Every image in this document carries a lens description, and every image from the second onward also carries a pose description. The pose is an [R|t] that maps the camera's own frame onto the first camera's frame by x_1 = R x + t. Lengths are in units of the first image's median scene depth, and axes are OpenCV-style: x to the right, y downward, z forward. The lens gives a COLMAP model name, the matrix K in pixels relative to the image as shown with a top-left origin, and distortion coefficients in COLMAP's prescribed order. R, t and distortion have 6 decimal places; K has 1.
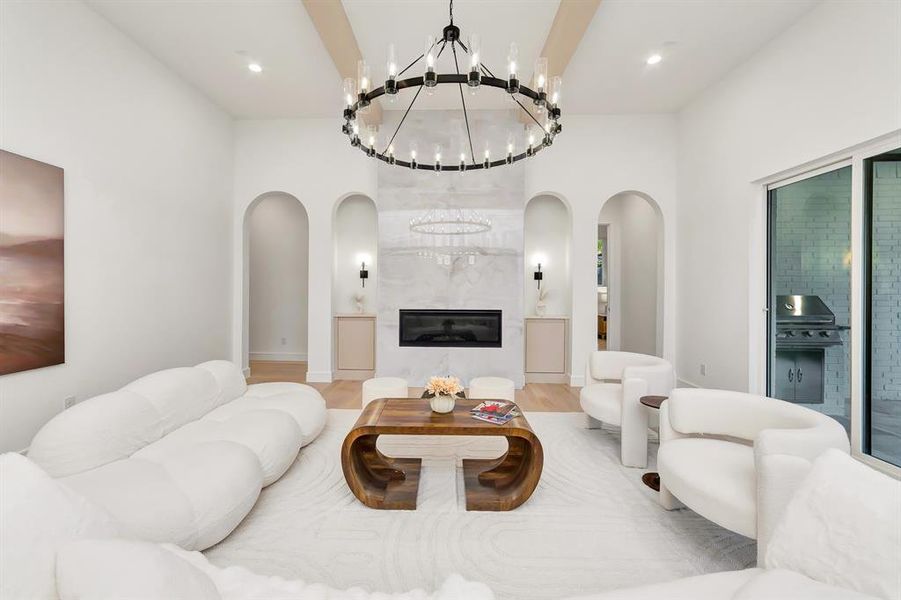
lens RADIAL K [[365.8, 0, 436.4], [0, 365.8, 298.3], [0, 0, 1]] dist [-0.019879, 0.005814]
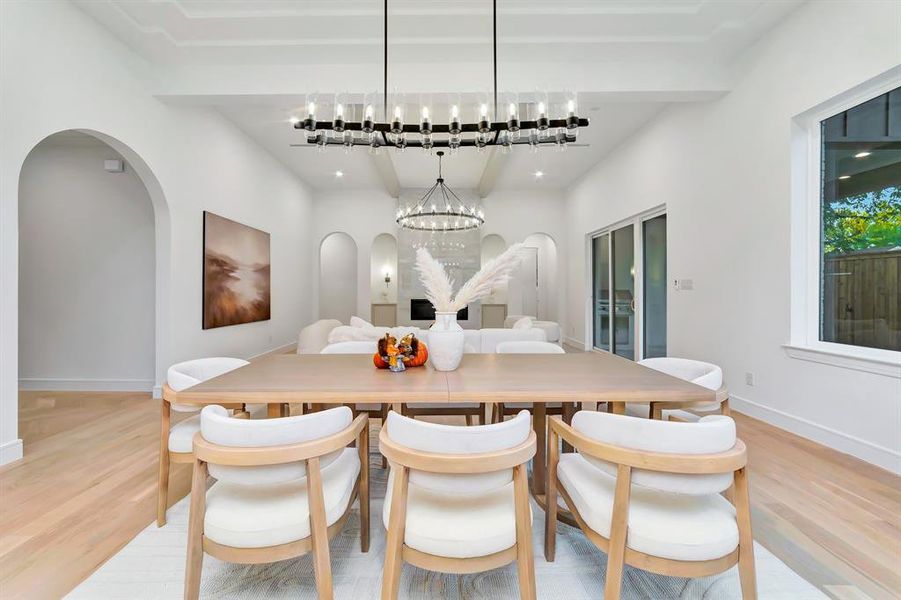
lens RADIAL K [[365.8, 0, 436.4], [0, 365.8, 298.3], [0, 0, 1]] dist [-0.019879, 0.005814]
pose [[0.999132, -0.005999, 0.041232, -0.065292], [0.006536, 0.999895, -0.012913, 0.065334], [-0.041150, 0.013171, 0.999066, -1.033988]]
